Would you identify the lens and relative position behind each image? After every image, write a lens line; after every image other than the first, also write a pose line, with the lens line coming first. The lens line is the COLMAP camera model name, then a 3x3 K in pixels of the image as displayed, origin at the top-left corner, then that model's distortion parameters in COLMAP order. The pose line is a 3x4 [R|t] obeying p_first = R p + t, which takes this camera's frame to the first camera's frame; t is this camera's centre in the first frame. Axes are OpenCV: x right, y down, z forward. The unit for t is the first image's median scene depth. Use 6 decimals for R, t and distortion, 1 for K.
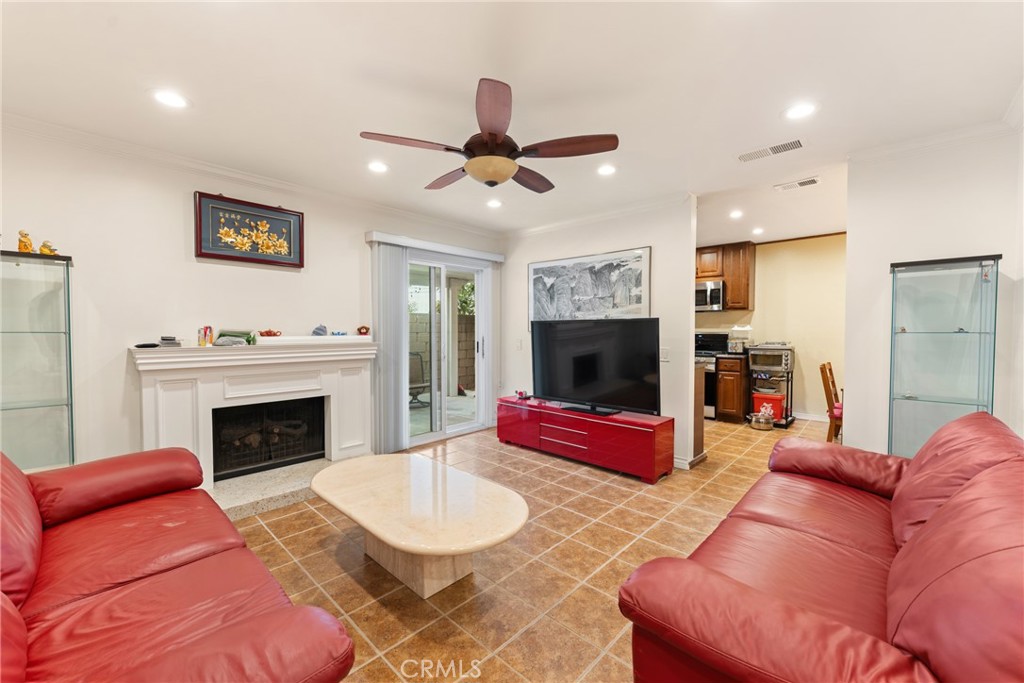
lens RADIAL K [[401.7, 0, 520.7], [0, 401.7, 340.1], [0, 0, 1]] dist [-0.000934, -0.000103]
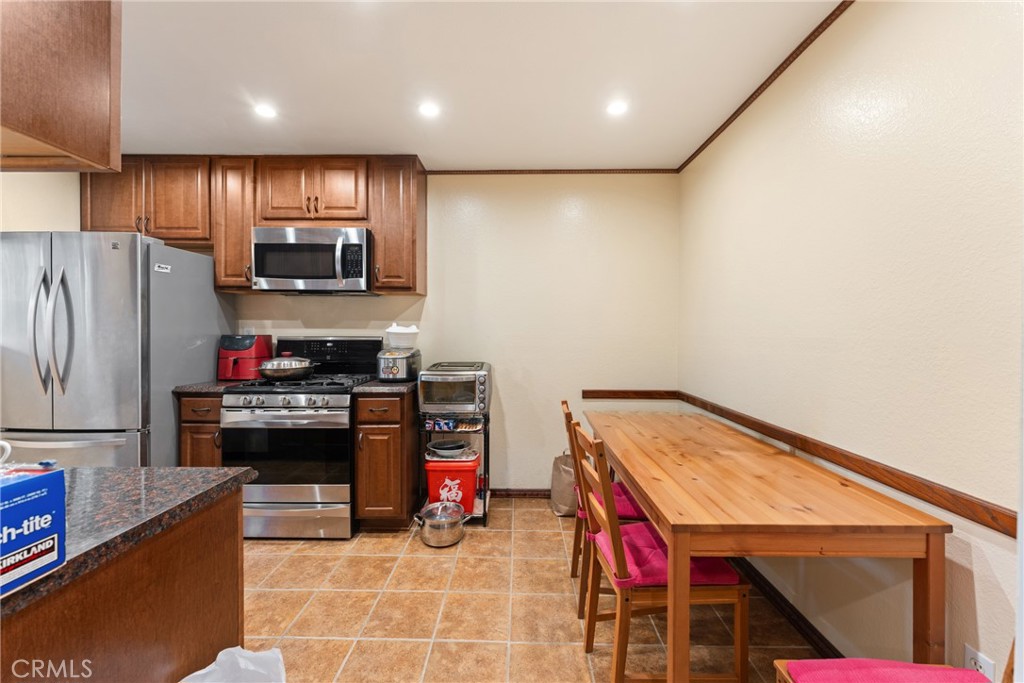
lens RADIAL K [[407.4, 0, 510.8], [0, 407.4, 336.8], [0, 0, 1]] dist [-0.000088, -0.000021]
pose [[0.749139, -0.007205, 0.662373, 0.430068], [0.014635, 0.999877, -0.005676, -0.020558], [-0.662251, 0.013946, 0.749152, 0.730735]]
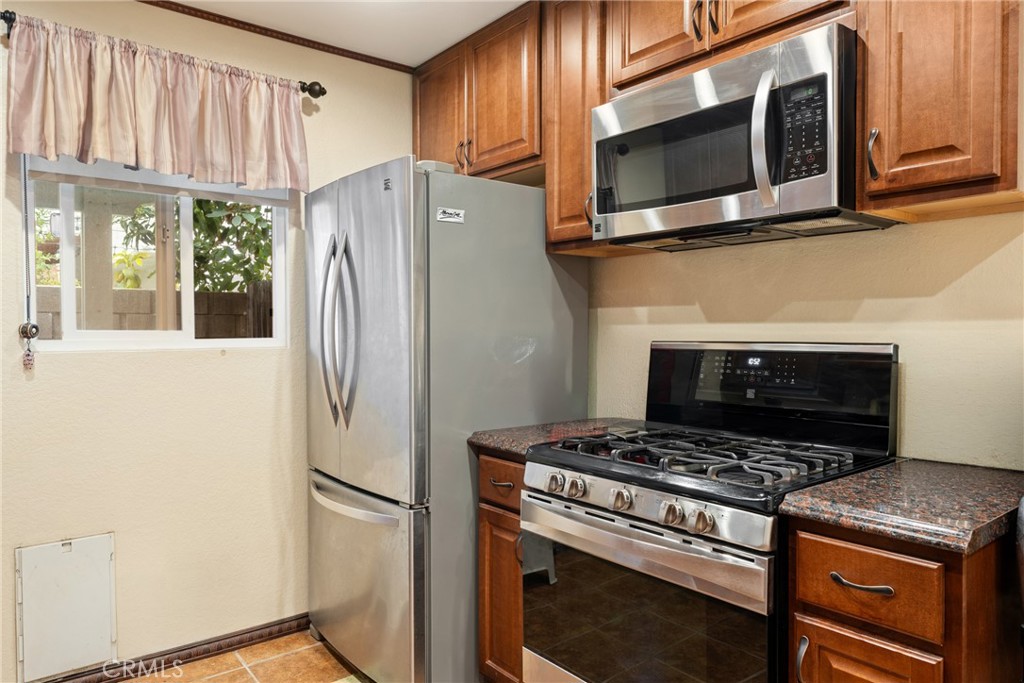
lens RADIAL K [[666.6, 0, 512.0], [0, 666.6, 341.5], [0, 0, 1]] dist [-0.000326, 0.000131]
pose [[0.987911, 0.000170, -0.155023, 0.574852], [-0.001775, 0.999946, -0.010211, -0.025249], [0.155013, 0.010362, 0.987858, 0.994464]]
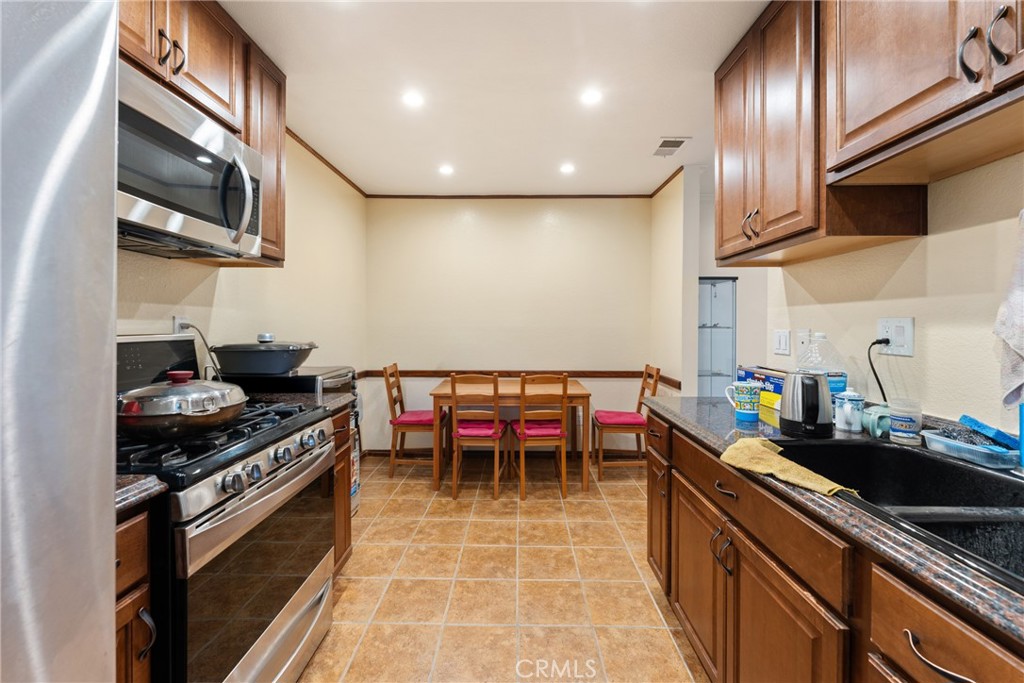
lens RADIAL K [[416.3, 0, 509.4], [0, 416.3, 328.2], [0, 0, 1]] dist [-0.002029, -0.000345]
pose [[-0.657964, -0.010923, 0.752970, 0.211034], [0.016520, 0.999445, 0.028934, -0.040751], [-0.752868, 0.031477, -0.657418, 1.481232]]
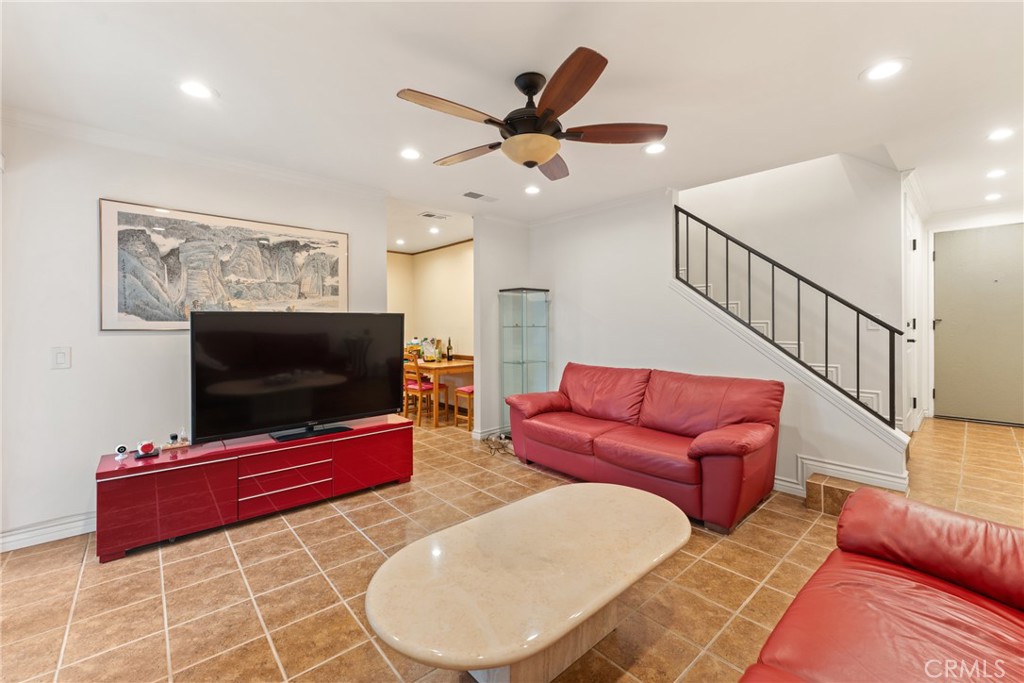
lens RADIAL K [[416.3, 0, 509.4], [0, 416.3, 328.2], [0, 0, 1]] dist [-0.002029, -0.000345]
pose [[0.107982, -0.007388, 0.994125, -0.533272], [0.031275, 0.999503, 0.004031, -0.012053], [-0.993661, 0.030656, 0.108160, 0.505787]]
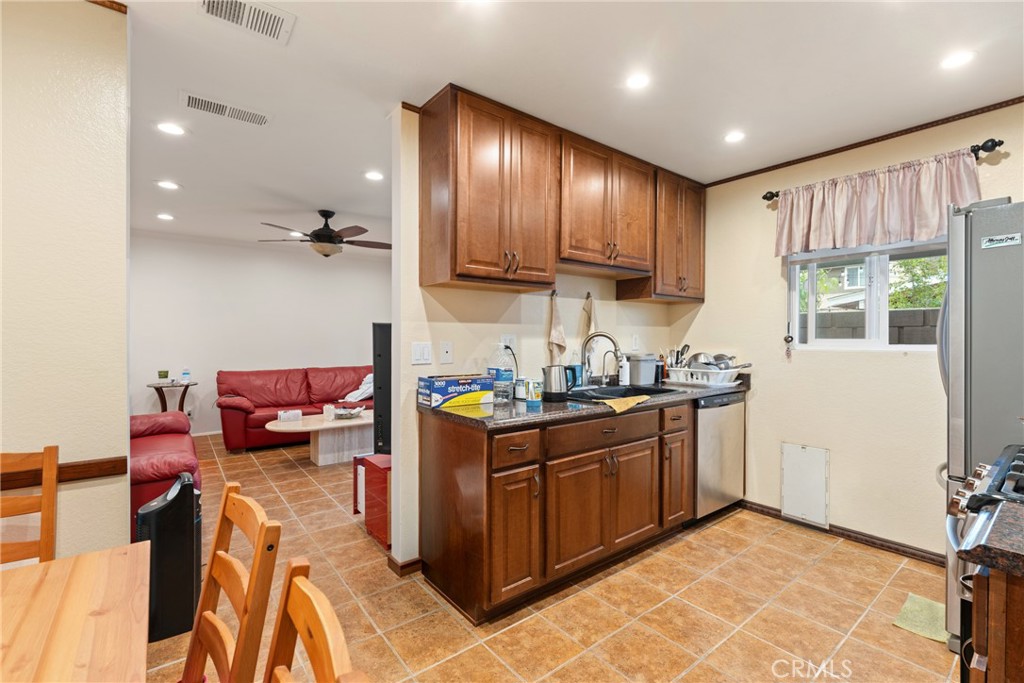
lens RADIAL K [[456.8, 0, 513.1], [0, 456.8, 338.4], [0, 0, 1]] dist [0.000224, 0.000040]
pose [[-0.166998, 0.000026, -0.985957, 0.937659], [-0.027250, 0.999618, 0.004642, -0.030554], [0.985581, 0.027642, -0.166933, 1.138443]]
